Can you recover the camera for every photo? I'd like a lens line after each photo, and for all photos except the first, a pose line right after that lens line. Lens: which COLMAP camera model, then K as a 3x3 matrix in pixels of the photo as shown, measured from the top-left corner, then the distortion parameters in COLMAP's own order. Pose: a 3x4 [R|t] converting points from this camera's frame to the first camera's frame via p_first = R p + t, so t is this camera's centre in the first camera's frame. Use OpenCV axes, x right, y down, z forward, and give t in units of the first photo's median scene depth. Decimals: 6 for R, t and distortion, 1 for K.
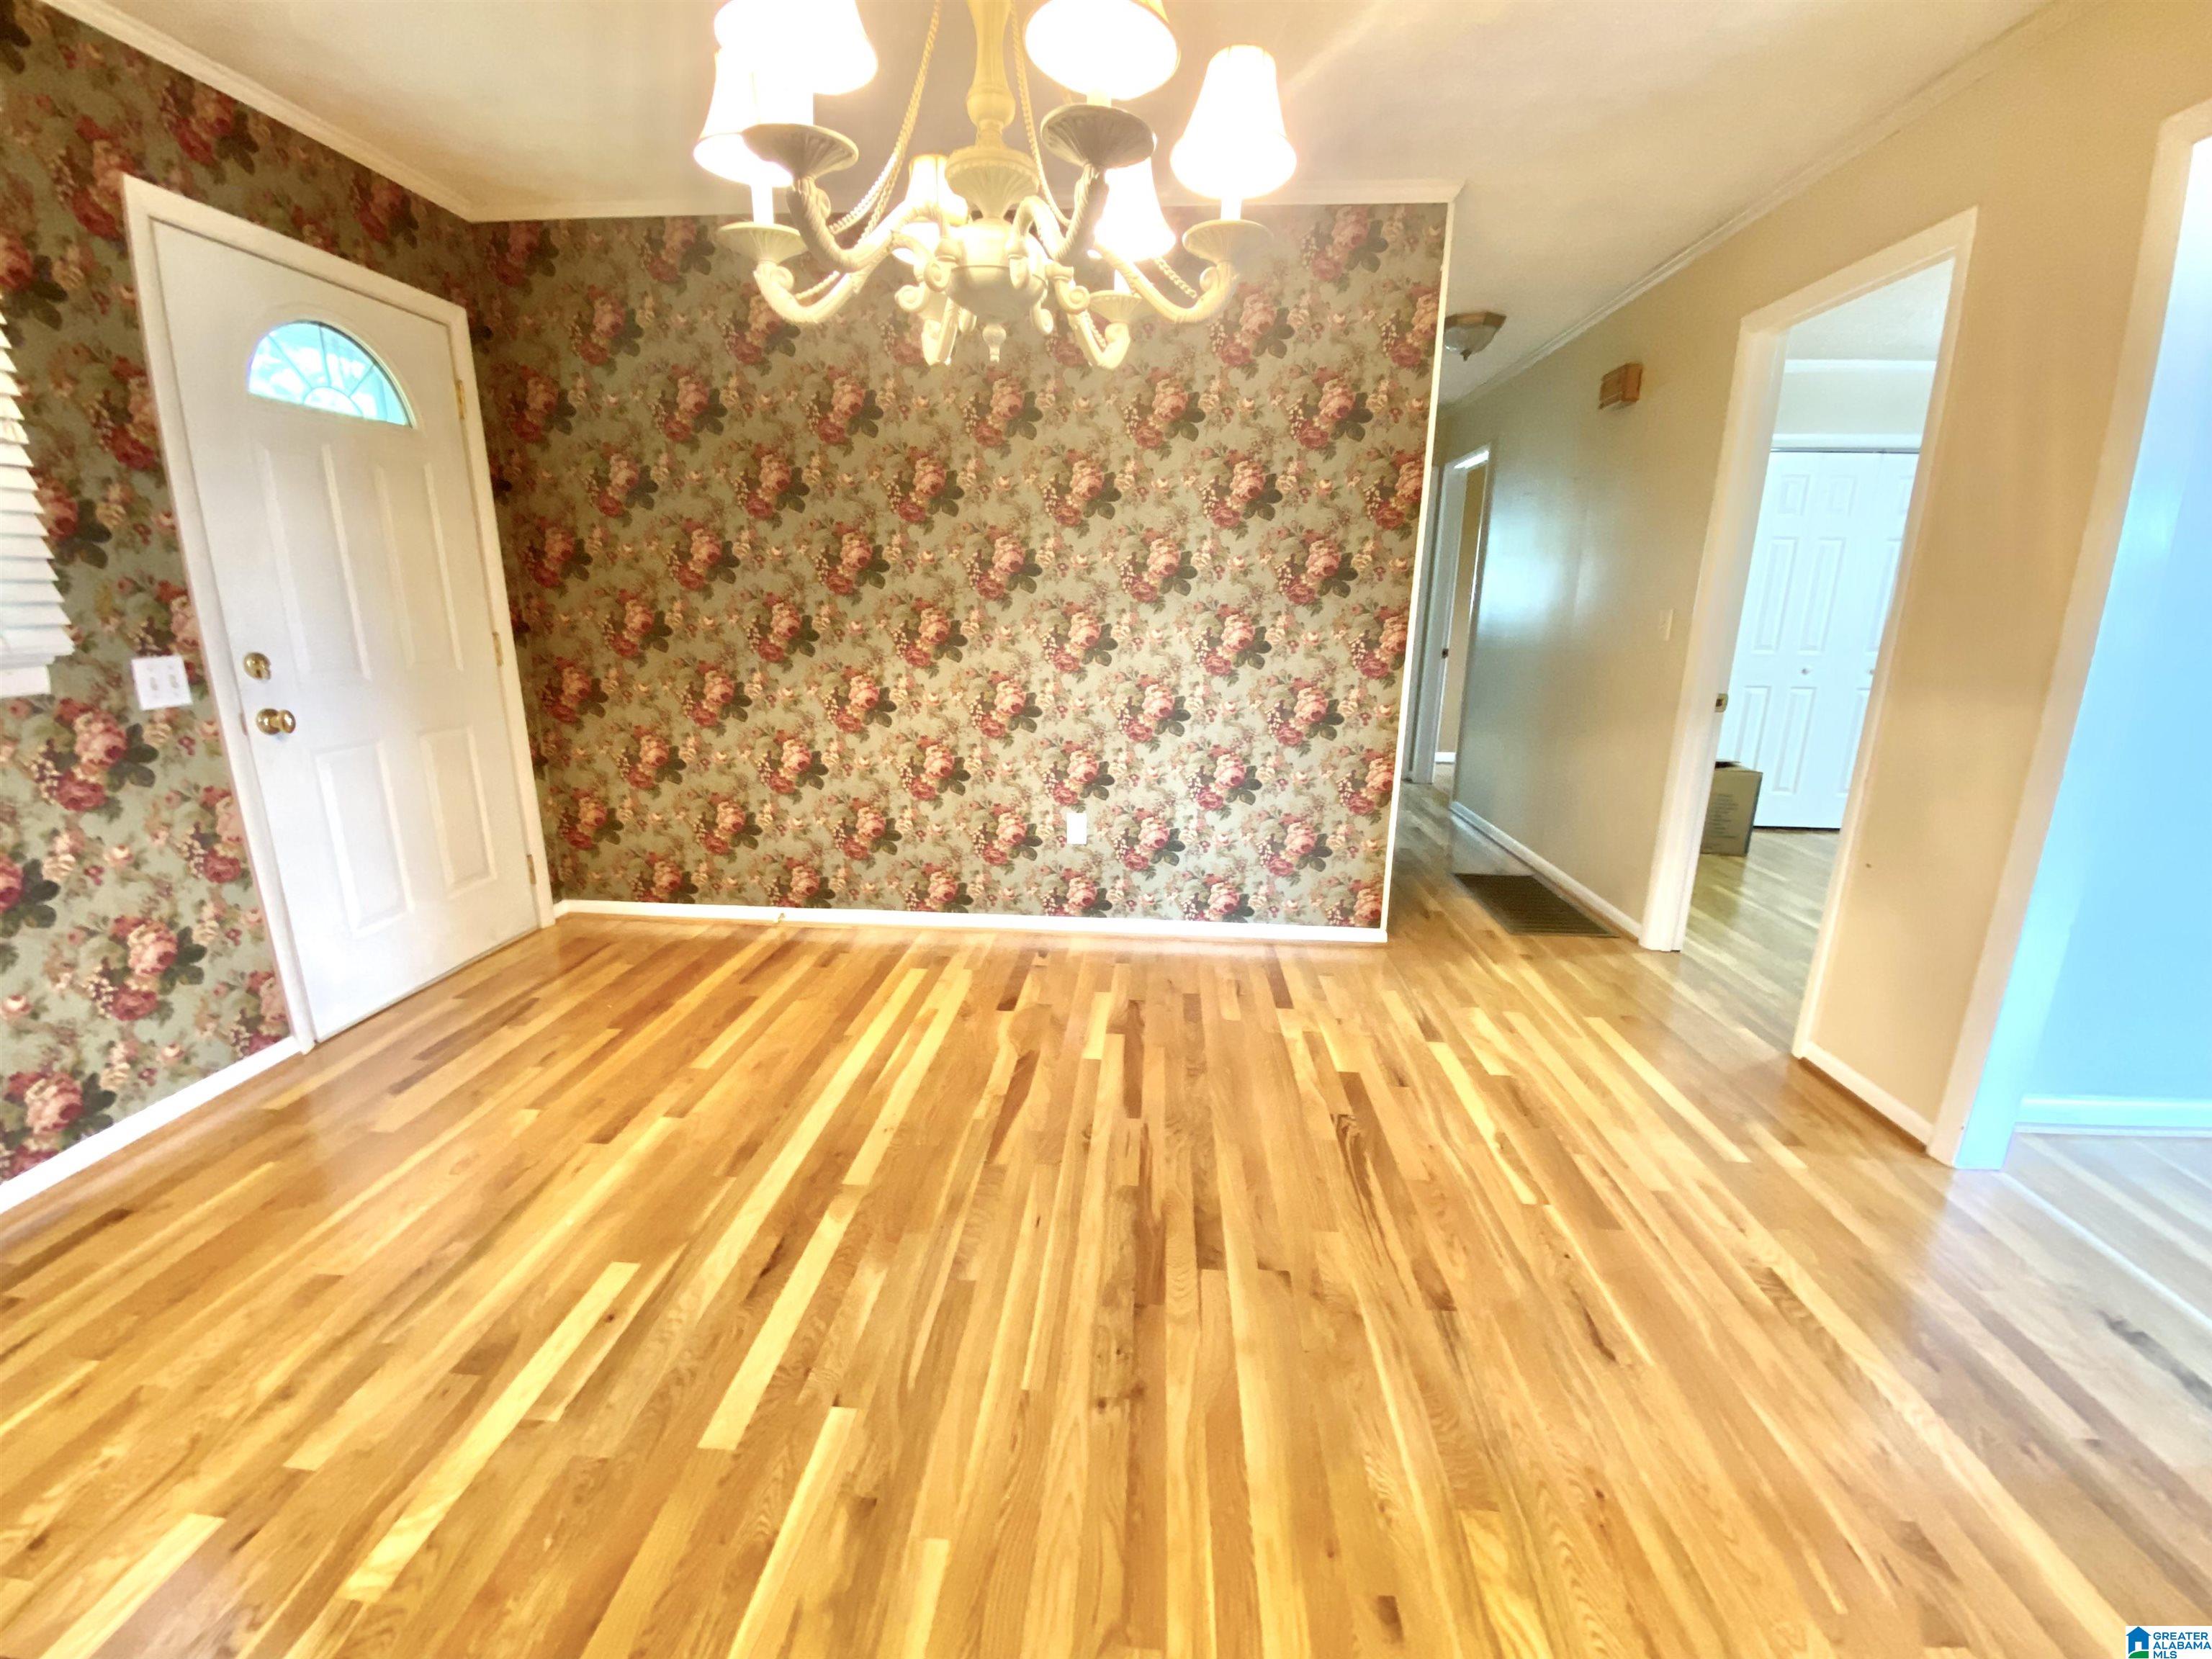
lens RADIAL K [[894.3, 0, 1114.0], [0, 894.3, 828.5], [0, 0, 1]] dist [0.023343, -0.030768]
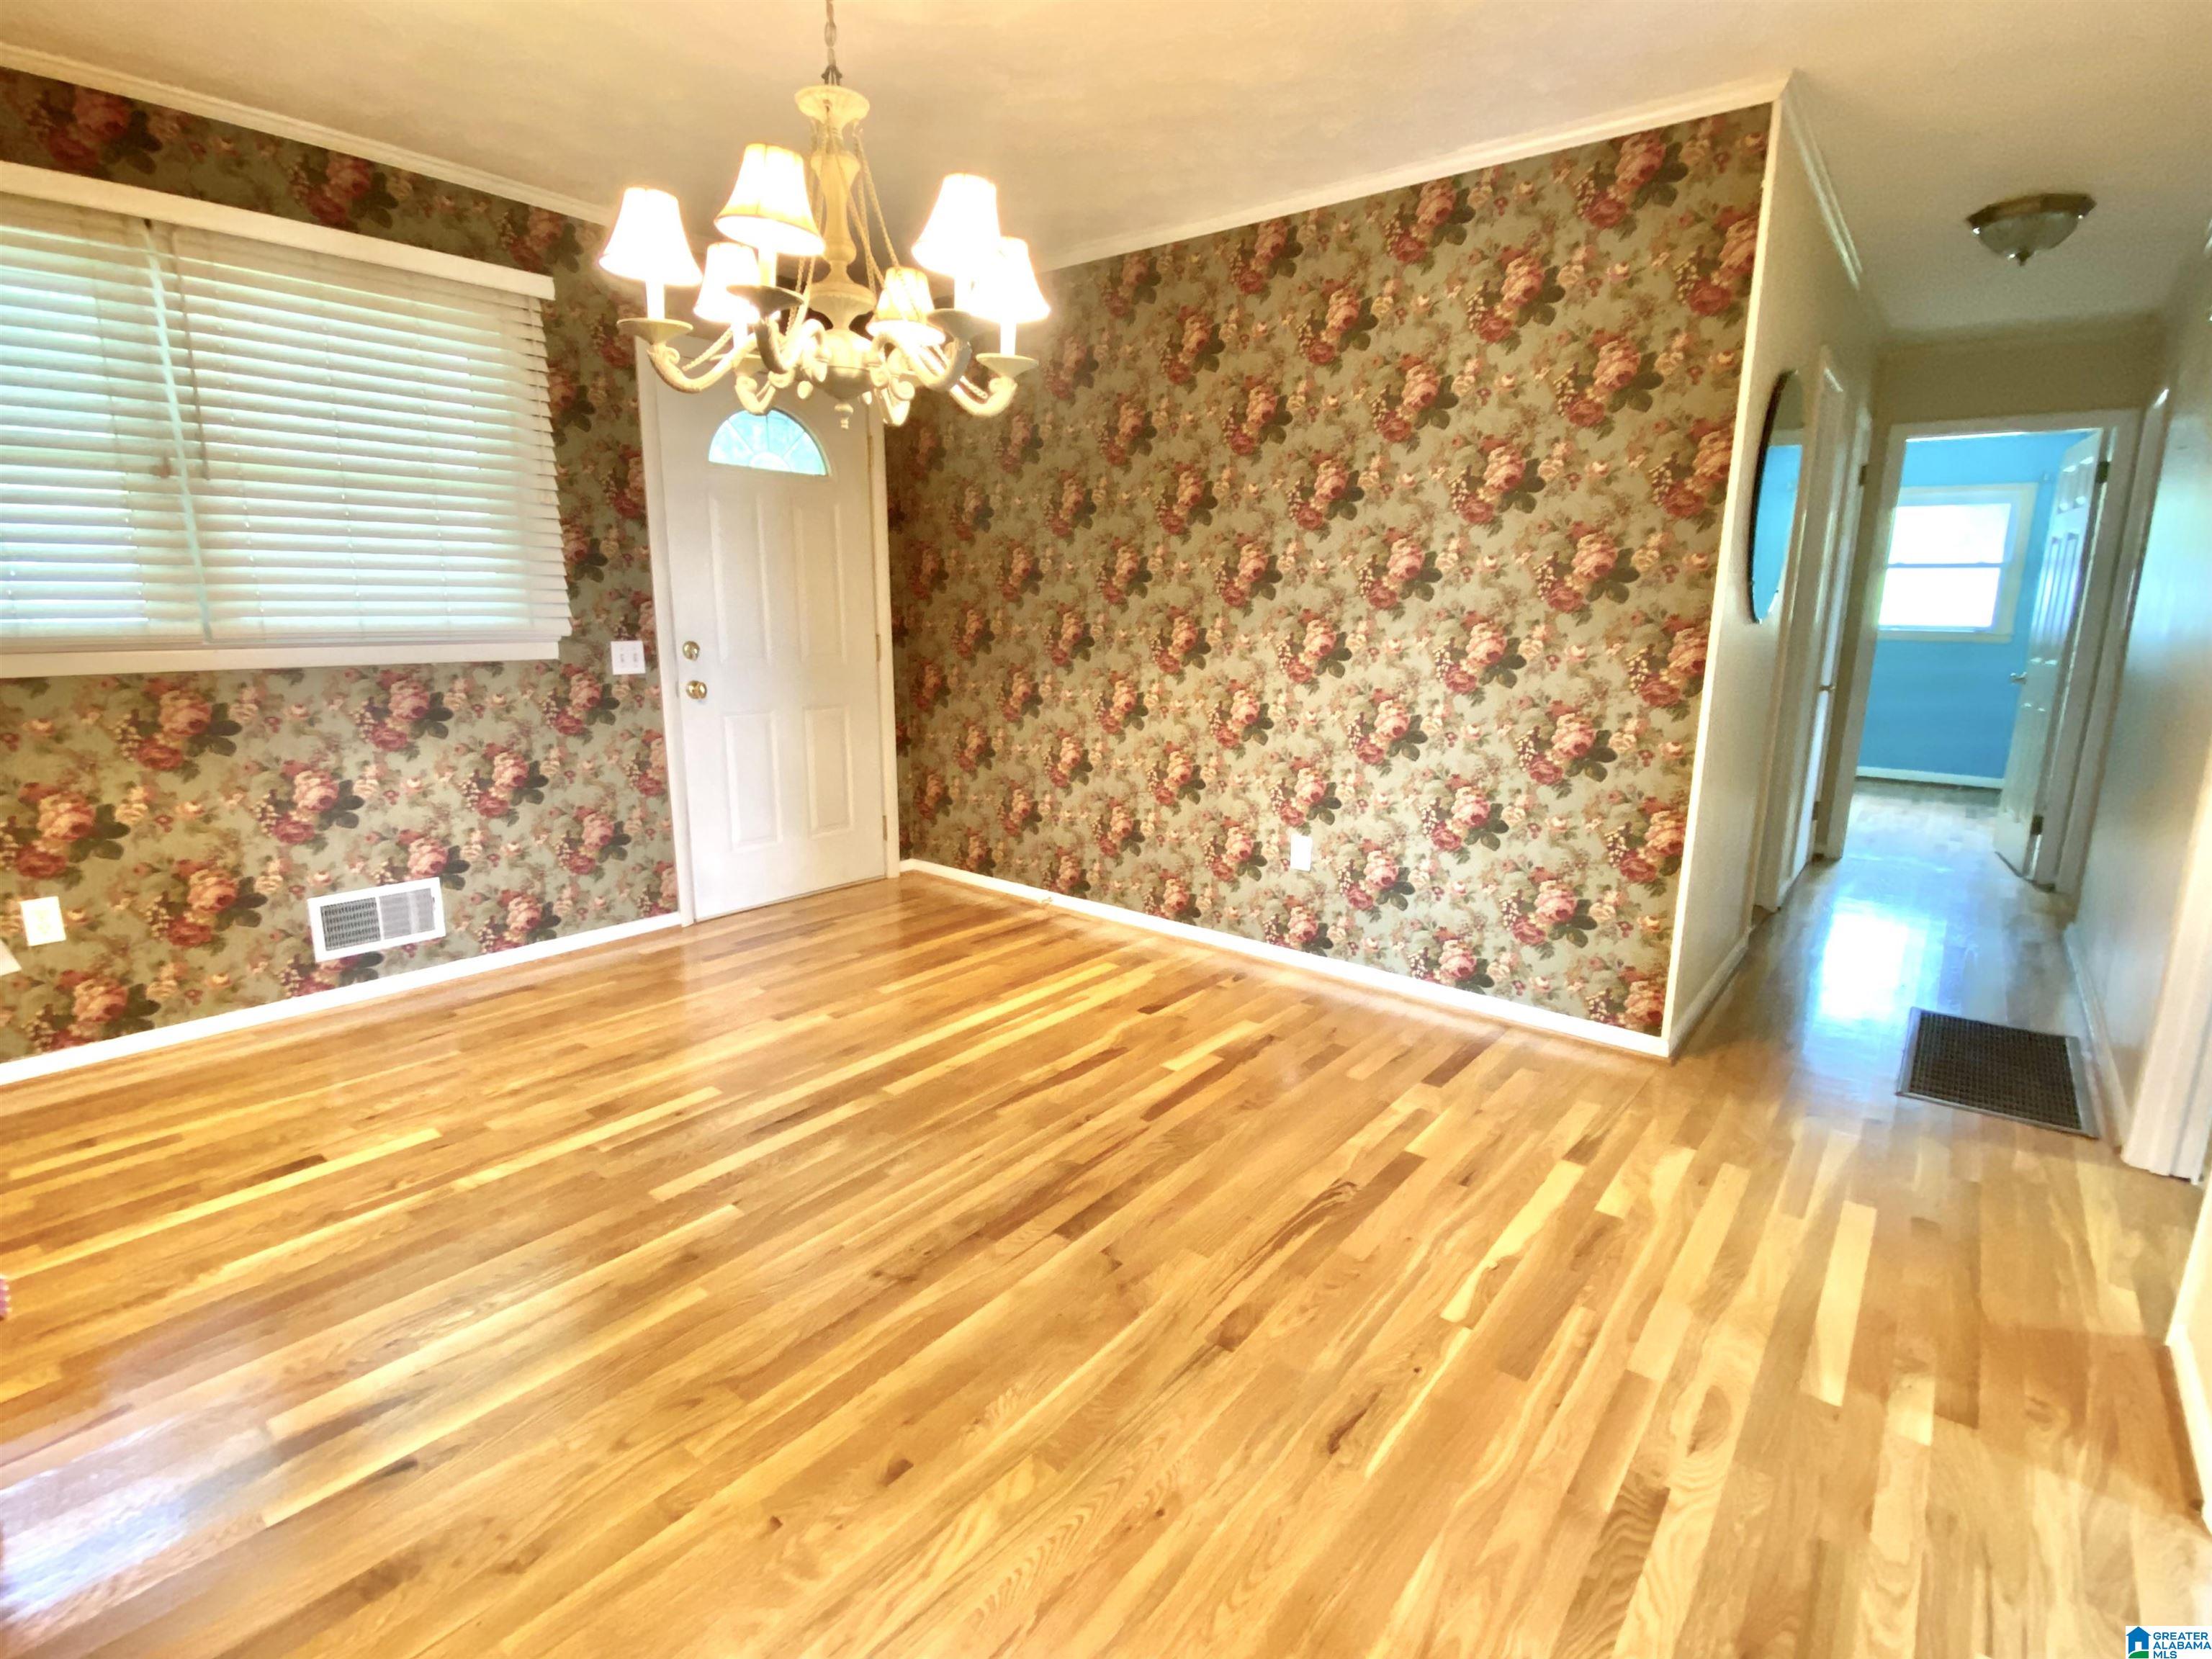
lens RADIAL K [[1073.0, 0, 1106.0], [0, 1073.0, 829.5], [0, 0, 1]] dist [-0.013475, -0.001357]
pose [[0.814487, 0.115712, -0.568526, 0.444079], [-0.144251, 0.989527, -0.005260, 0.011747], [0.561963, 0.086295, 0.822648, -0.020315]]
